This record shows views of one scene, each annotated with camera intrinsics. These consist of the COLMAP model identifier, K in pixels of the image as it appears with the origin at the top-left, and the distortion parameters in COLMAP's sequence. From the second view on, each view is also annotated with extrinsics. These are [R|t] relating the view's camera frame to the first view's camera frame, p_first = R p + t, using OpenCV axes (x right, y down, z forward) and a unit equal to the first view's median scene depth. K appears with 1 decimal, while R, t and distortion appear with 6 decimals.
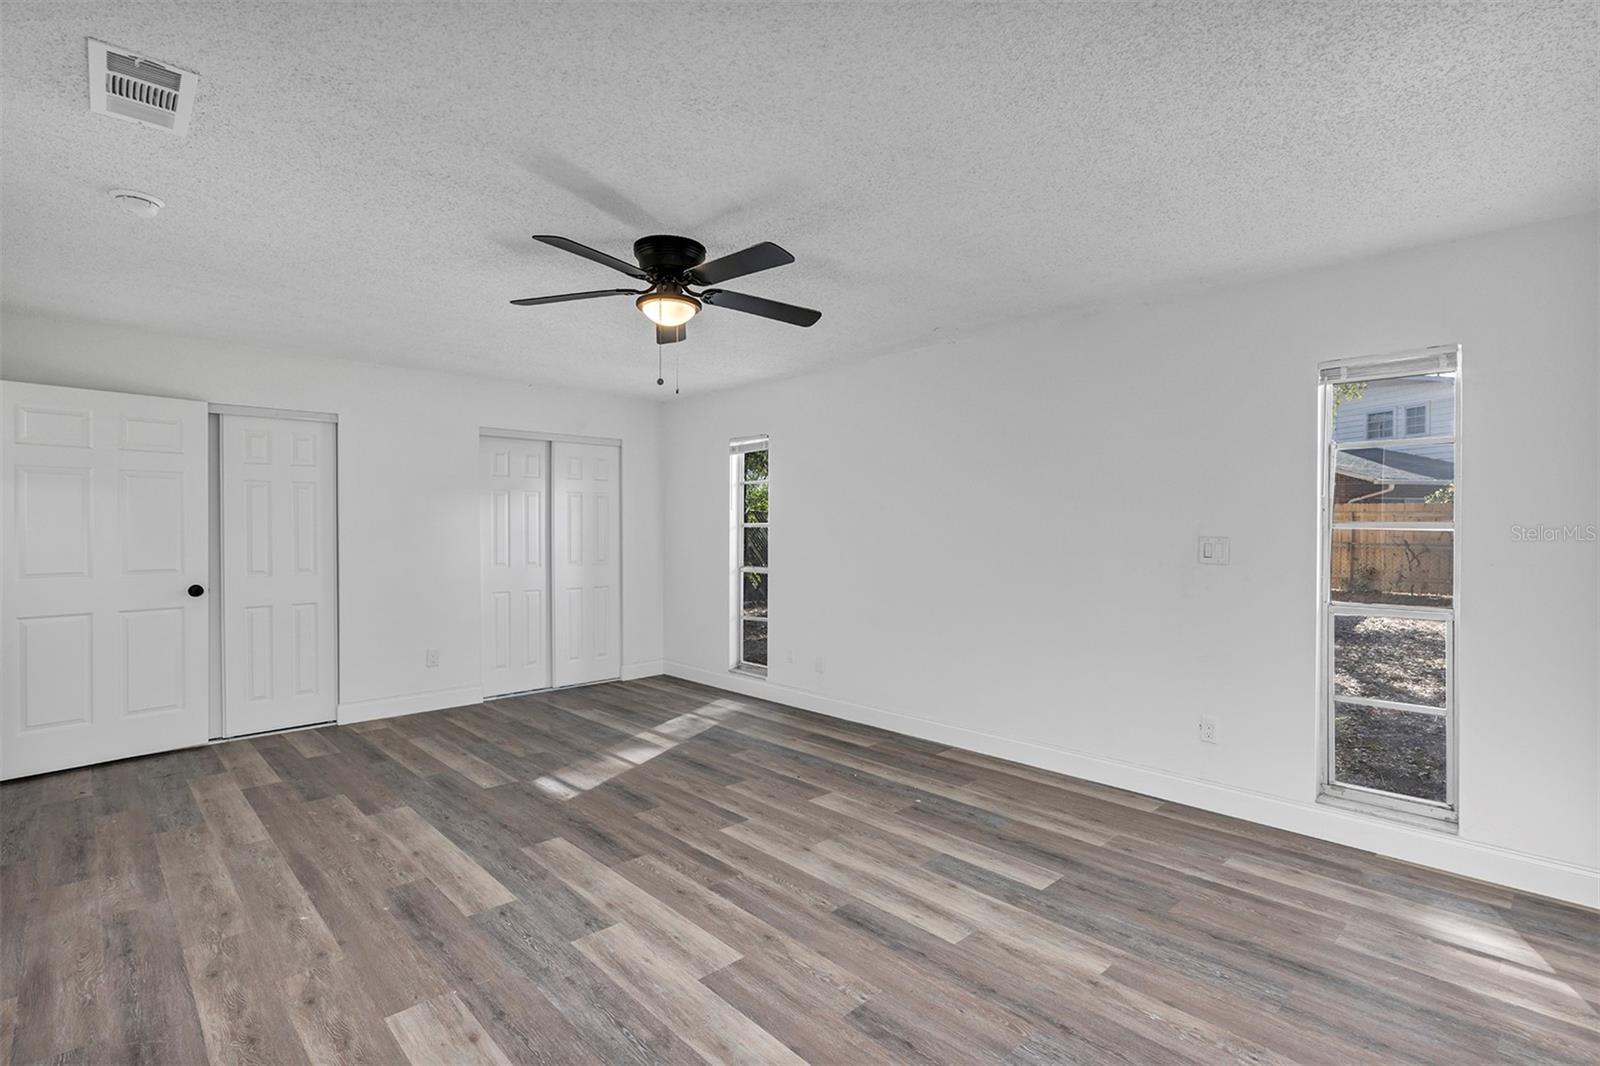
lens RADIAL K [[761.2, 0, 805.0], [0, 761.2, 534.2], [0, 0, 1]] dist [-0.001297, 0.000157]
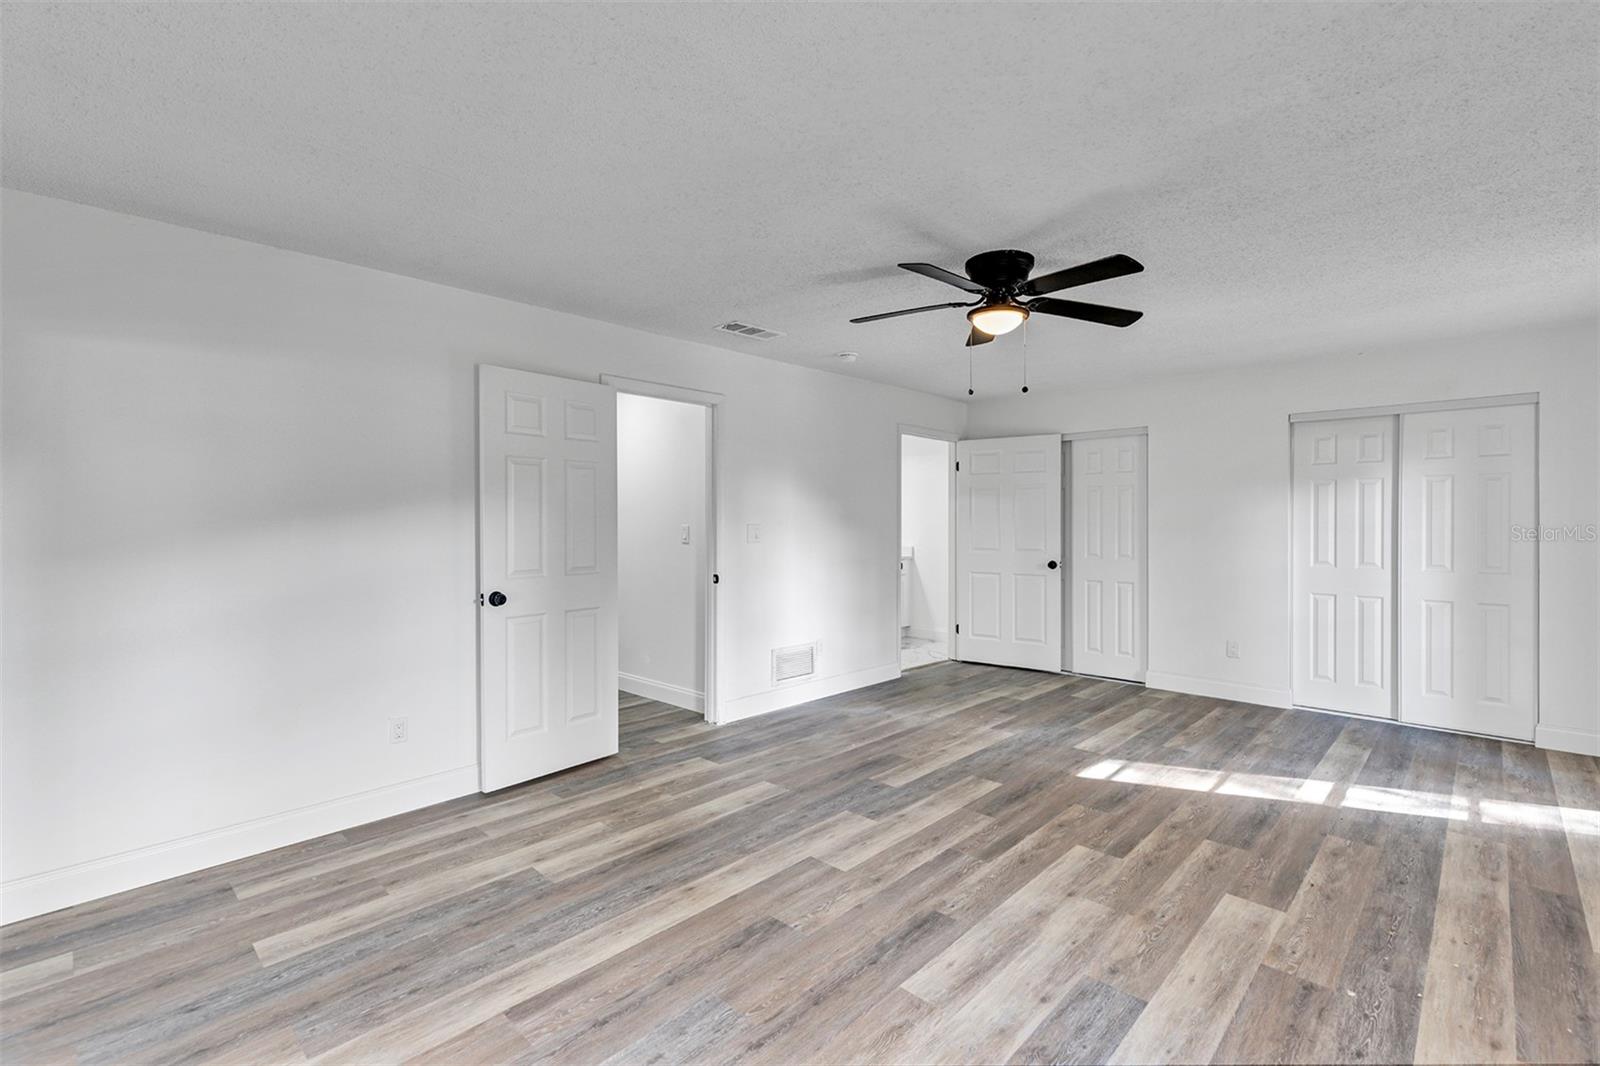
lens RADIAL K [[720.1, 0, 788.9], [0, 720.1, 527.2], [0, 0, 1]] dist [0.006296, 0.000673]
pose [[0.032107, 0.007953, -0.999453, 0.772936], [-0.008793, 0.999932, 0.007674, -0.005398], [0.999446, 0.008541, 0.032175, 0.624166]]
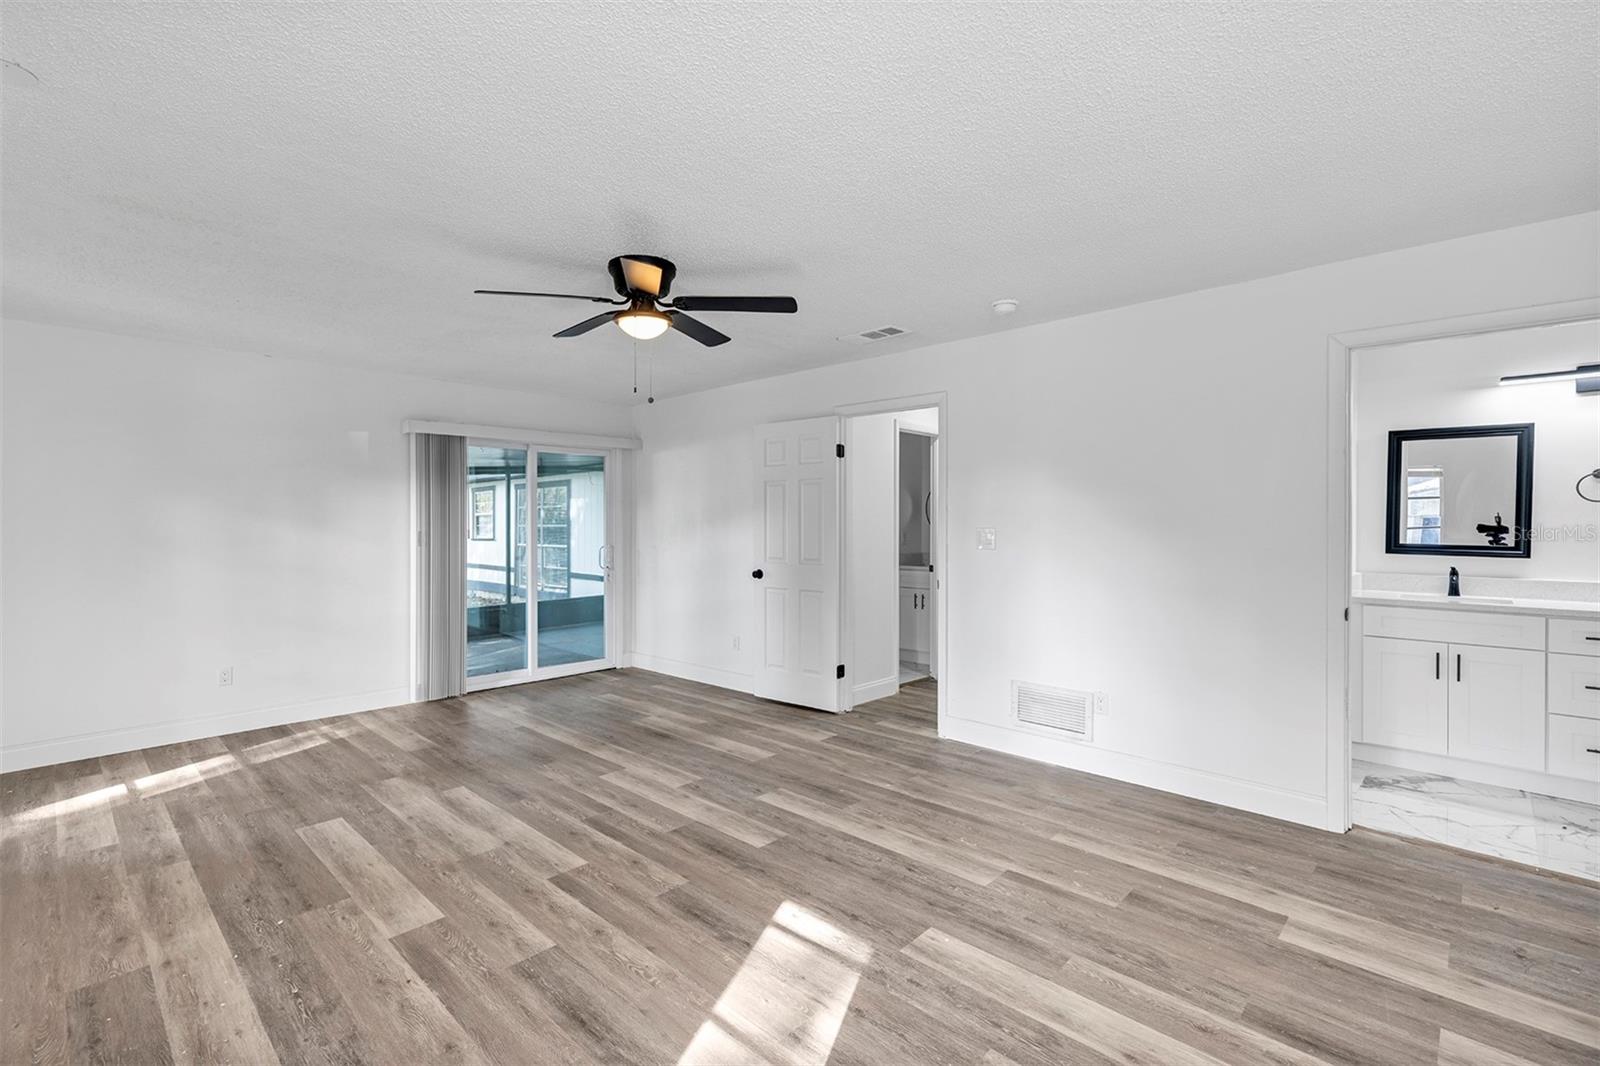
lens RADIAL K [[720.1, 0, 799.2], [0, 720.1, 528.8], [0, 0, 1]] dist [0.006296, 0.000673]
pose [[-0.999059, 0.001226, -0.043351, -0.331339], [0.000422, 0.999828, 0.018562, -0.022068], [0.043366, 0.018527, -0.998887, 1.888629]]
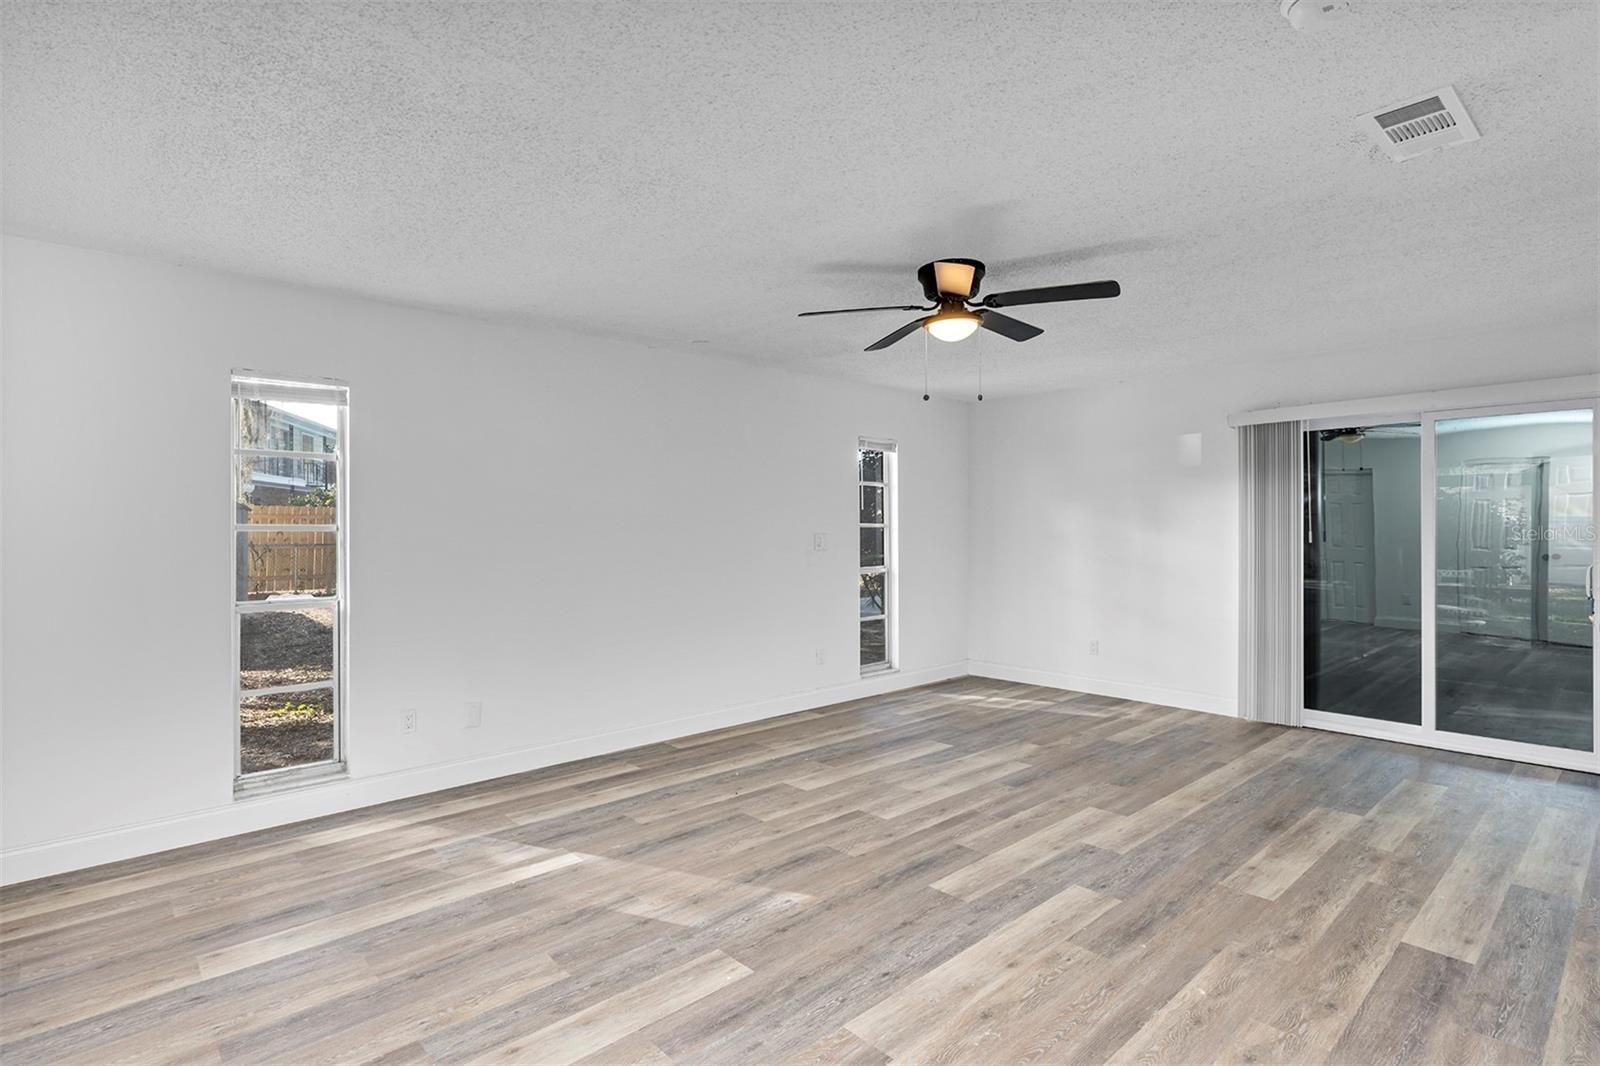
lens RADIAL K [[792.0, 0, 781.5], [0, 792.0, 526.7], [0, 0, 1]] dist [-0.004539, 0.001678]
pose [[0.034004, -0.001846, 0.999420, -1.213574], [0.014757, 0.999890, 0.001345, -0.013021], [-0.999313, 0.014703, 0.034028, 1.120317]]
